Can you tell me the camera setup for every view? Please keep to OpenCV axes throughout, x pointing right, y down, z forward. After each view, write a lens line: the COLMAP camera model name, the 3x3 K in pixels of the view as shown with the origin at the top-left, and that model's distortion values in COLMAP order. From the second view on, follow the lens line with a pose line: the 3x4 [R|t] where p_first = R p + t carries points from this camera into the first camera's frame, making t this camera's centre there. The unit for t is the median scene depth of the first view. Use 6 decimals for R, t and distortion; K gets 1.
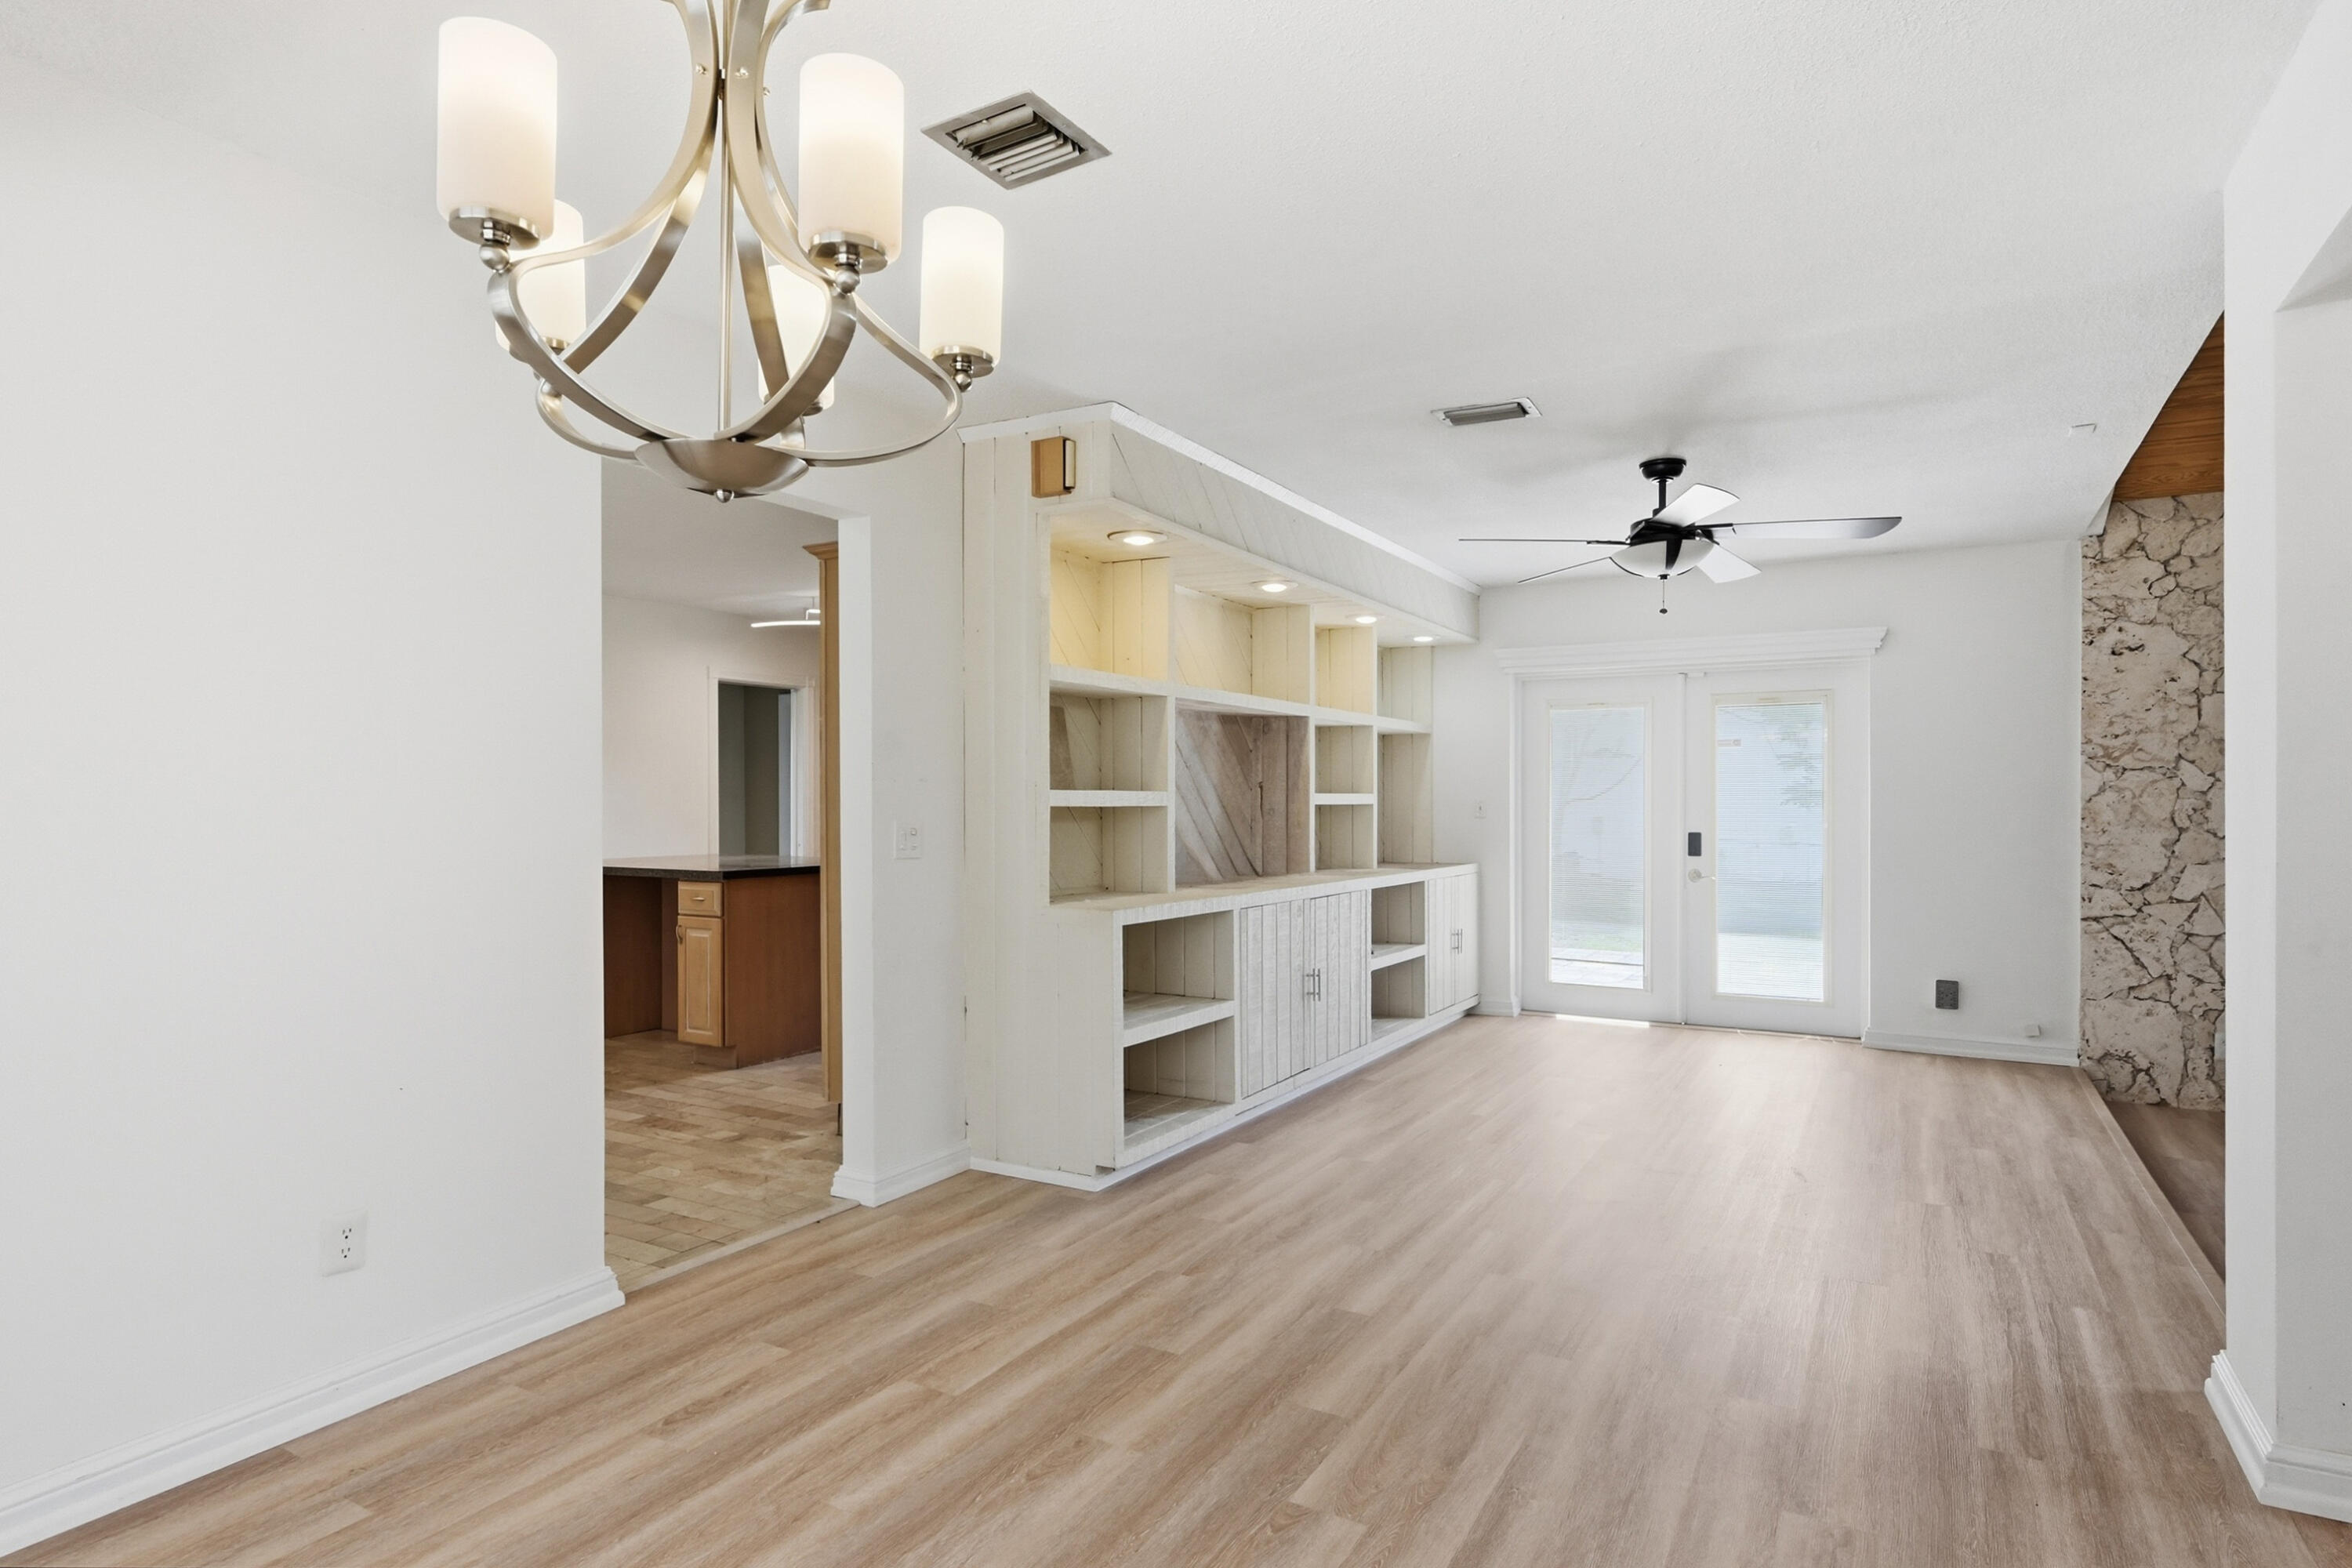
lens RADIAL K [[1250.0, 0, 1177.0], [0, 1250.0, 805.2], [0, 0, 1]] dist [-0.000394, -0.001069]
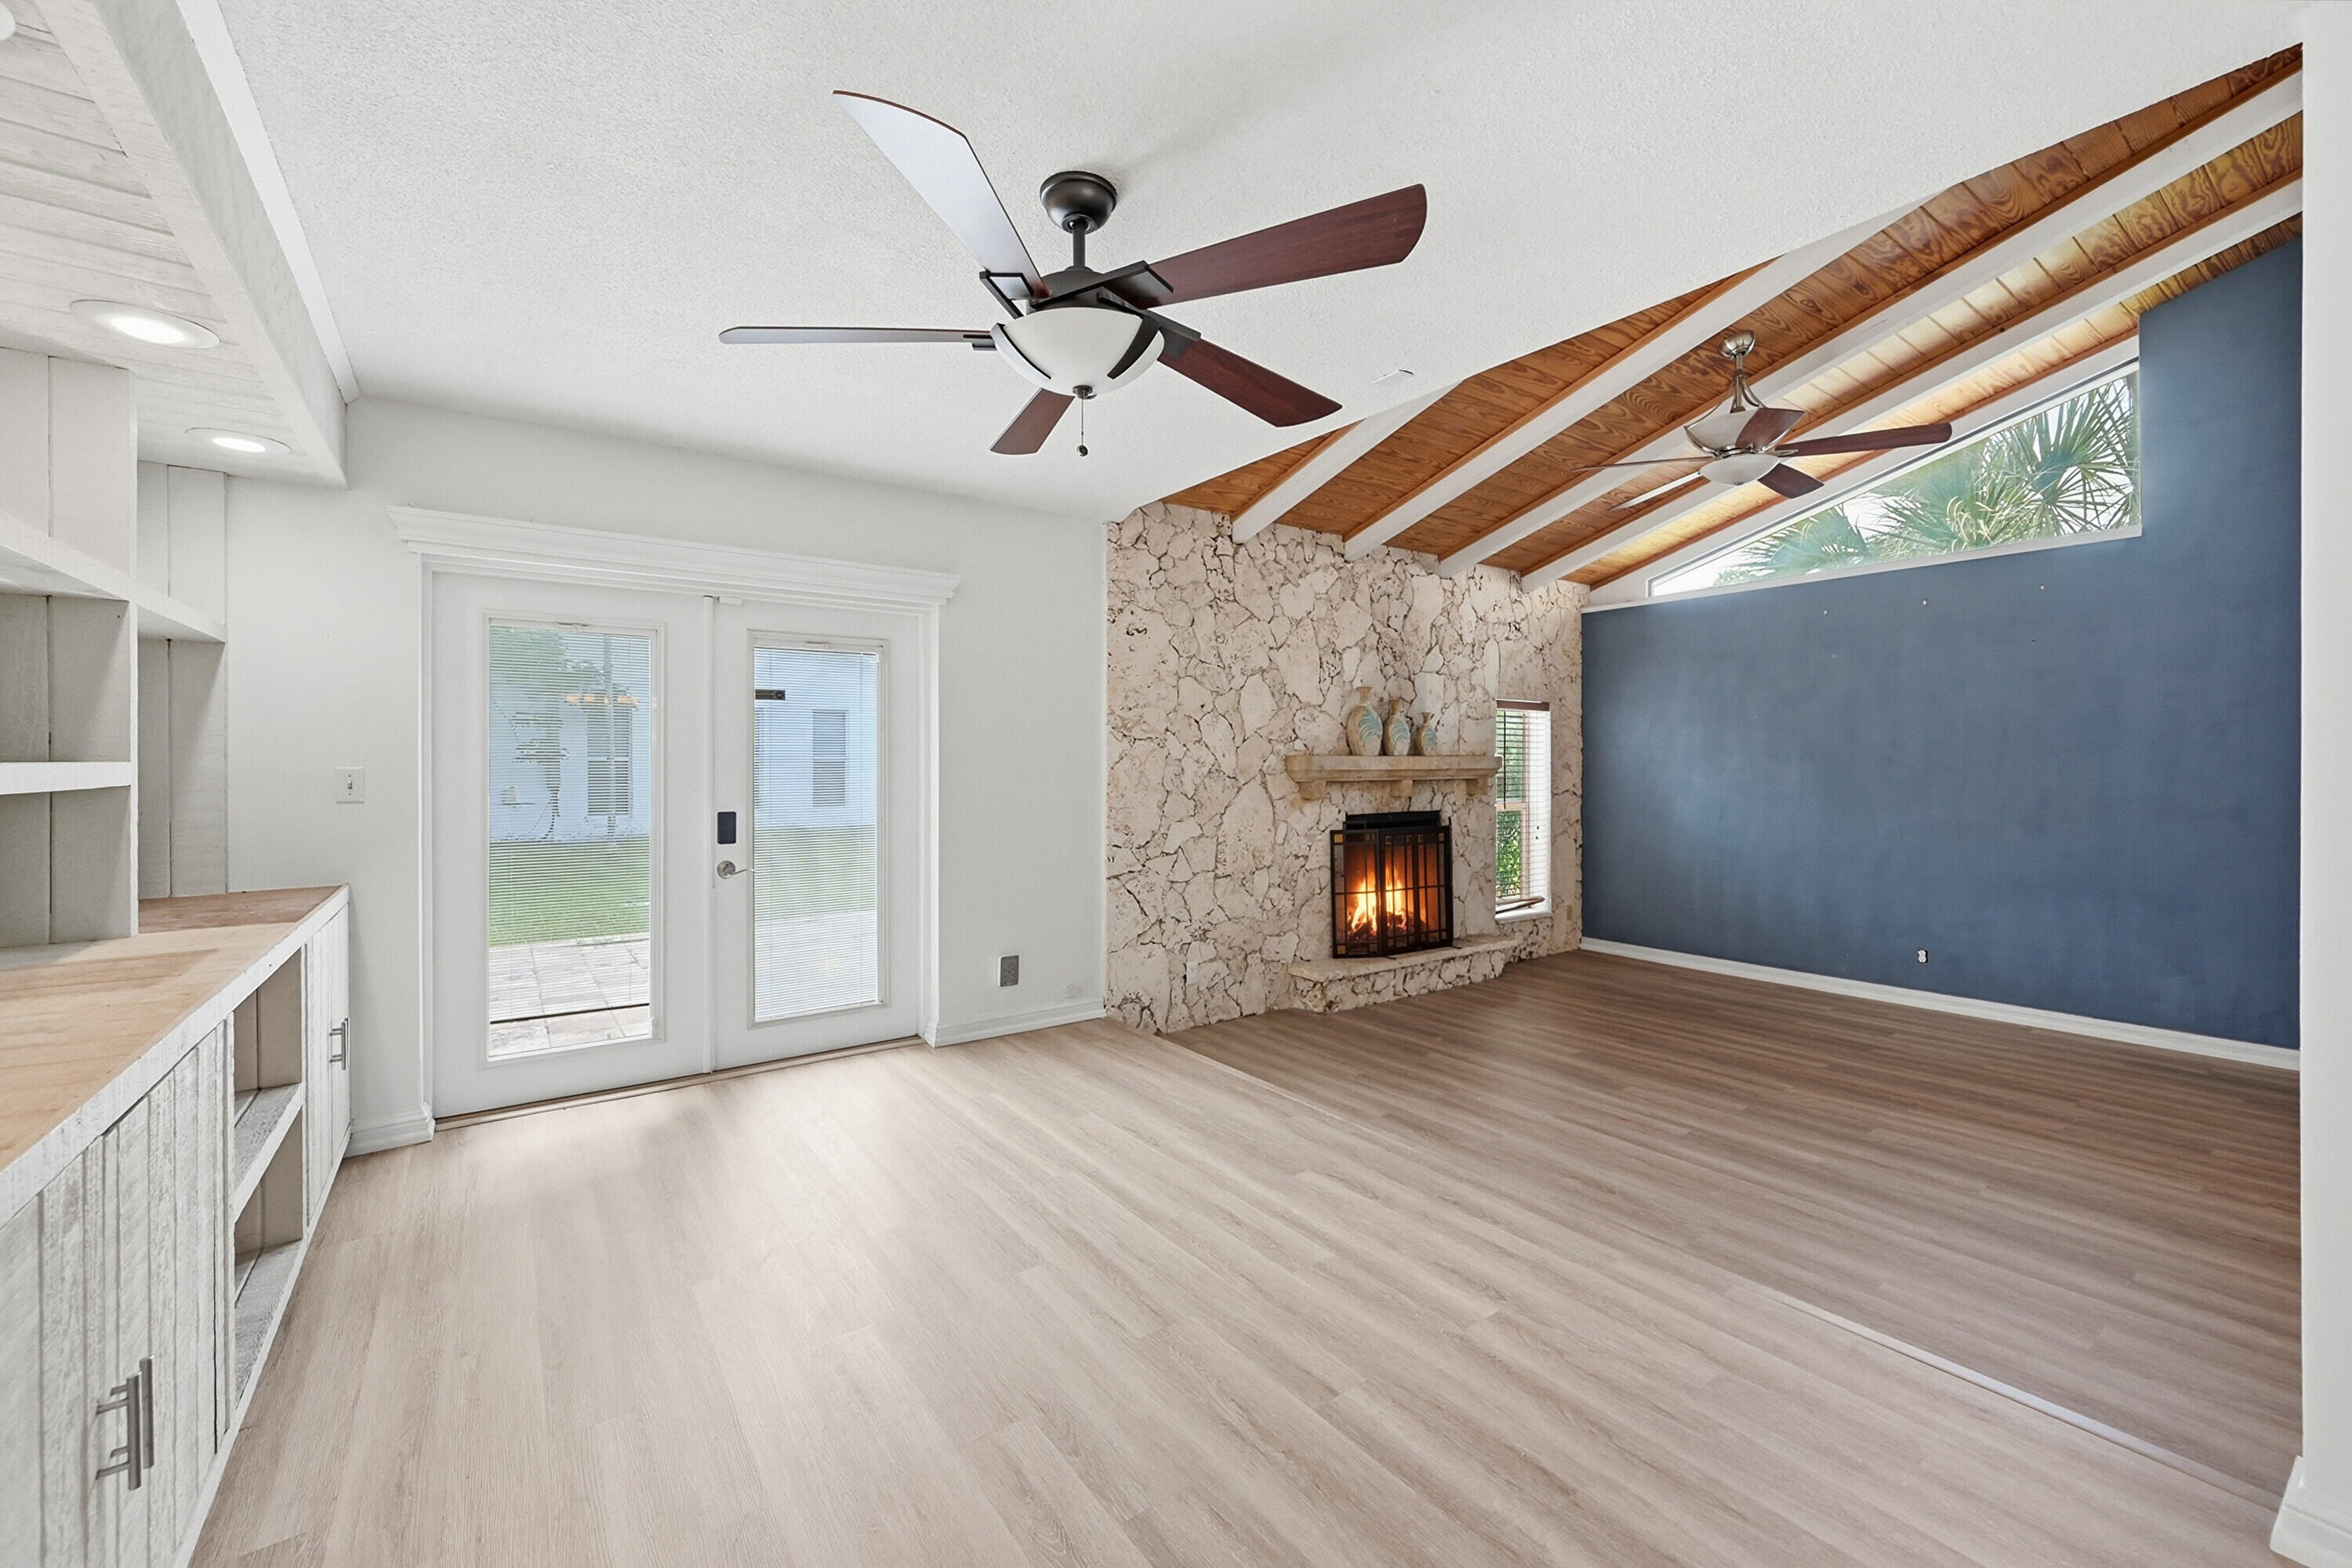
lens RADIAL K [[950.4, 0, 1179.5], [0, 950.4, 760.8], [0, 0, 1]] dist [0.003074, 0.000256]
pose [[0.407331, -0.001481, 0.913279, 0.004584], [0.004365, 0.999990, -0.000325, -0.009012], [-0.913270, 0.004119, 0.407334, 0.620039]]
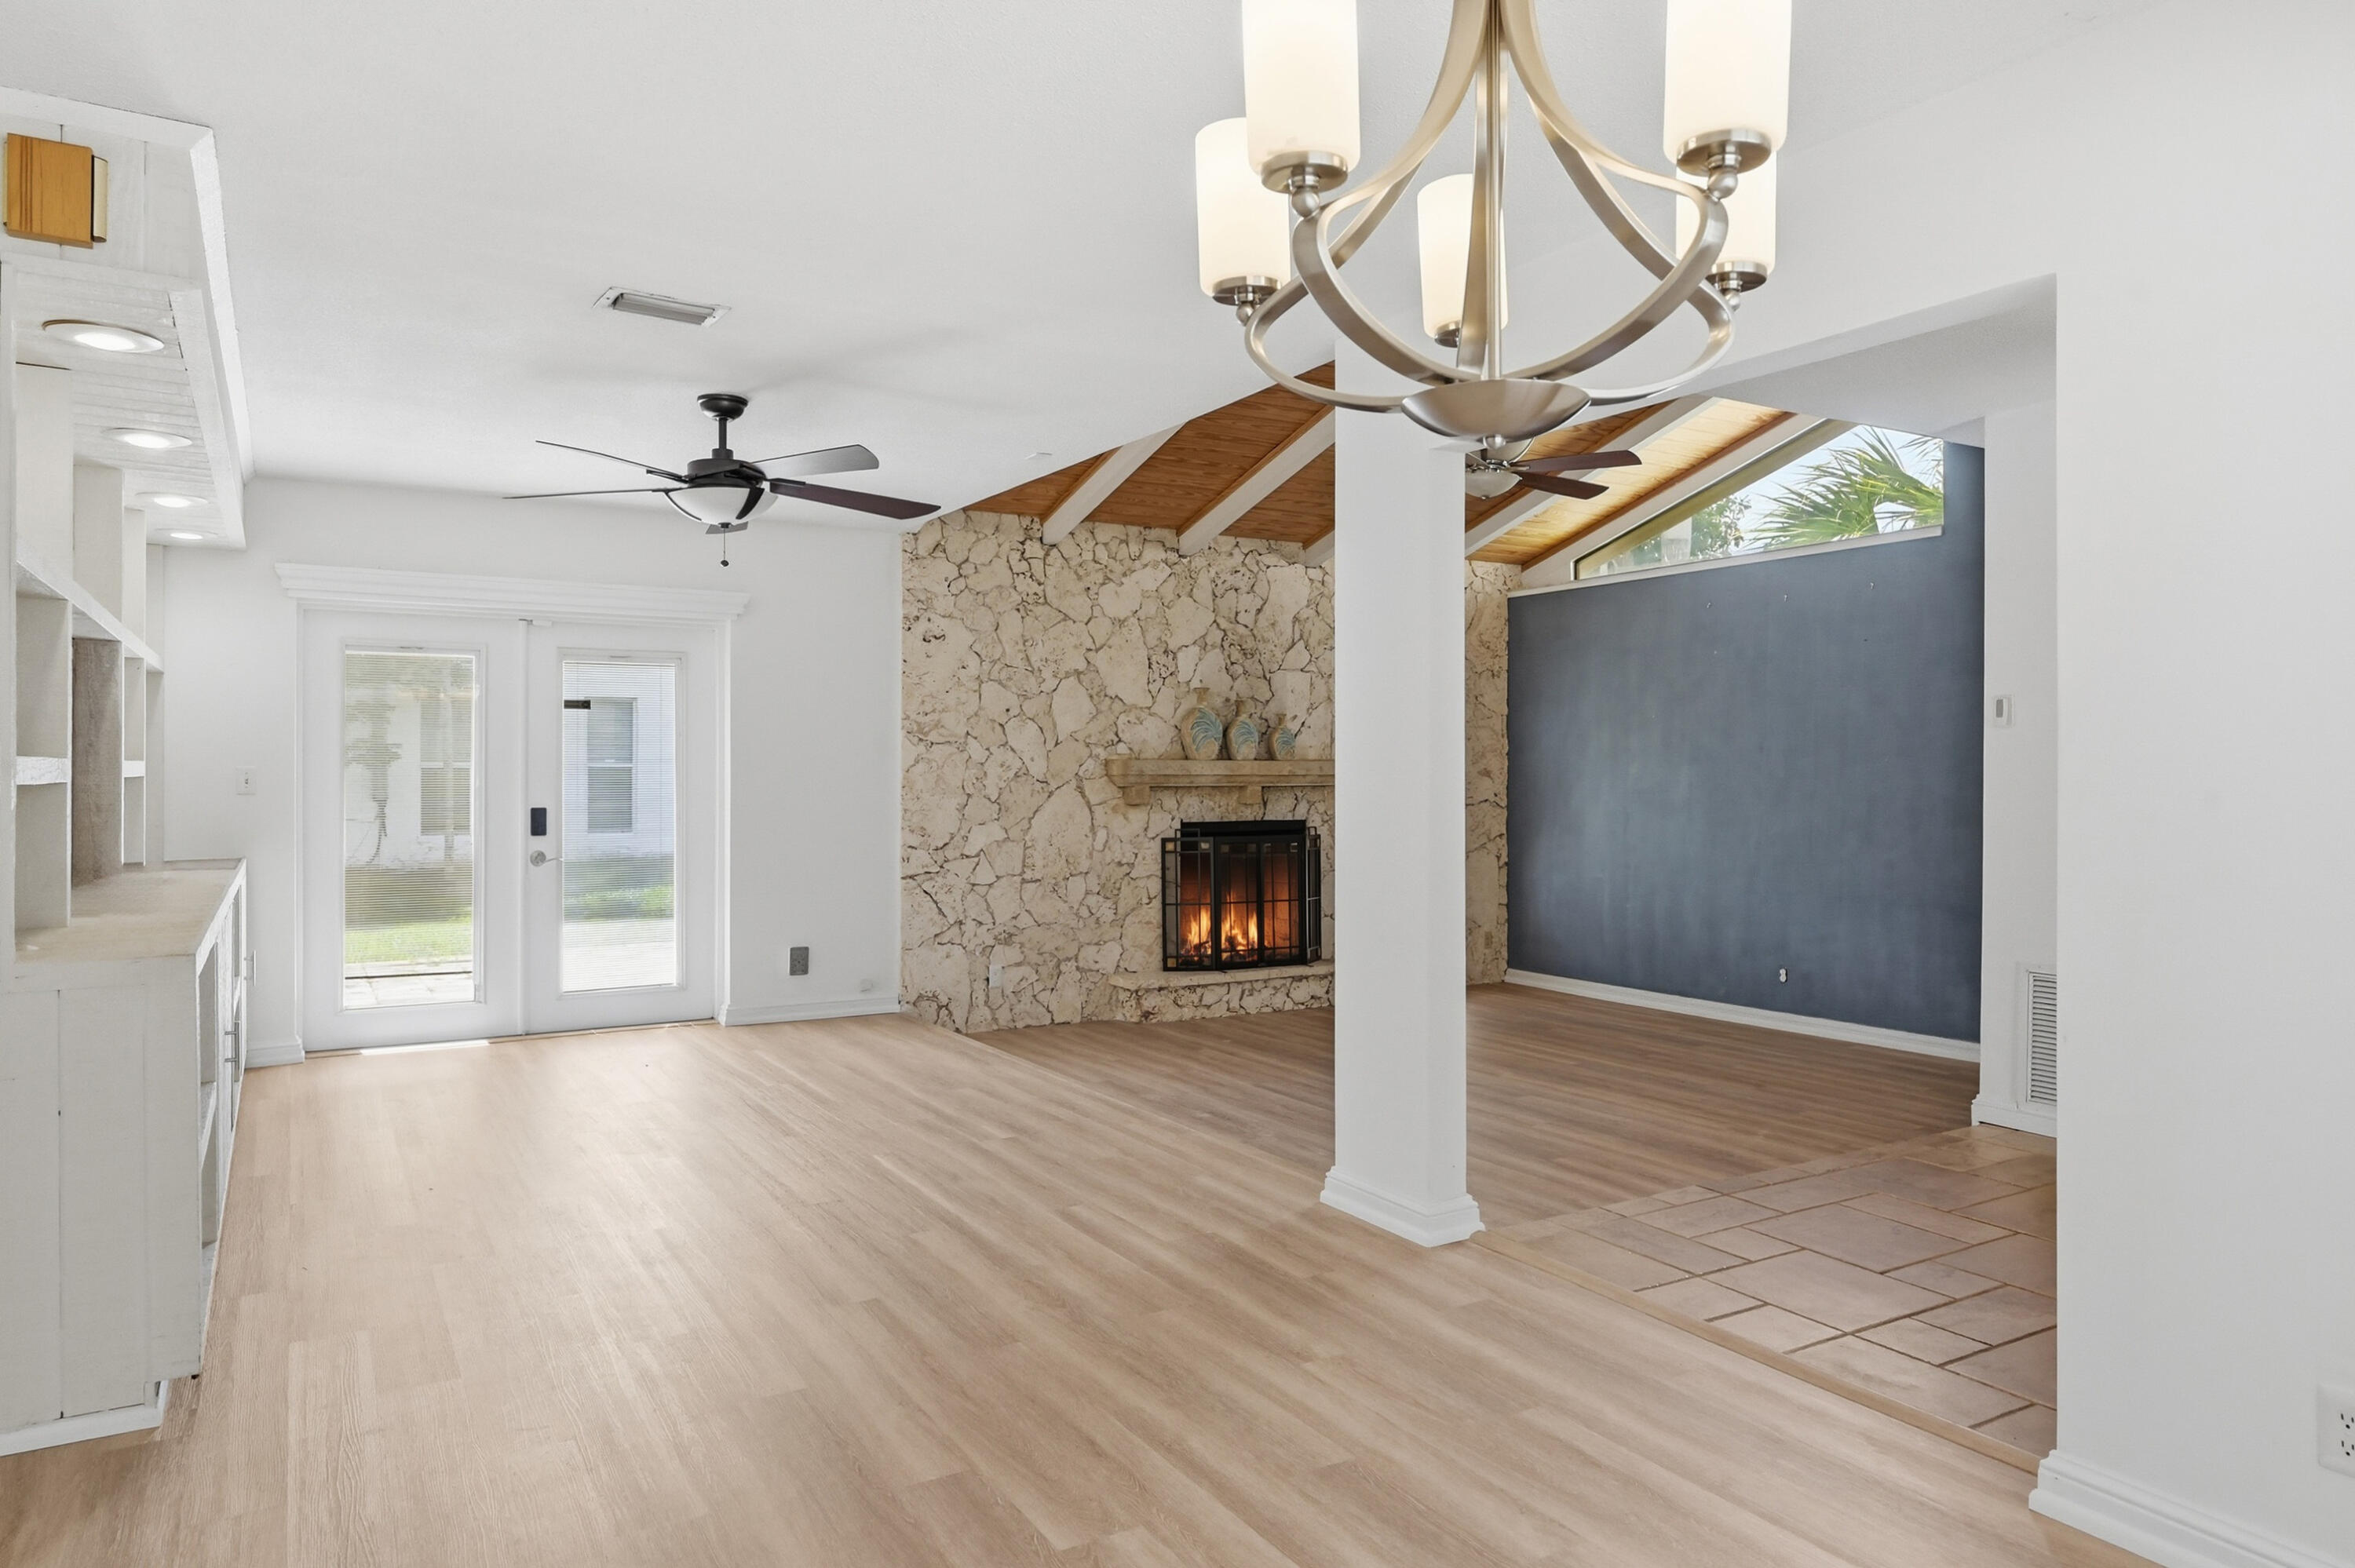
lens RADIAL K [[1482.8, 0, 1179.5], [0, 1482.8, 765.1], [0, 0, 1]] dist [0.000771, -0.003396]
pose [[0.481737, 0.002194, 0.876313, -0.312776], [0.001923, 0.999992, -0.003560, -0.003517], [-0.876314, 0.003400, 0.481728, 0.154280]]
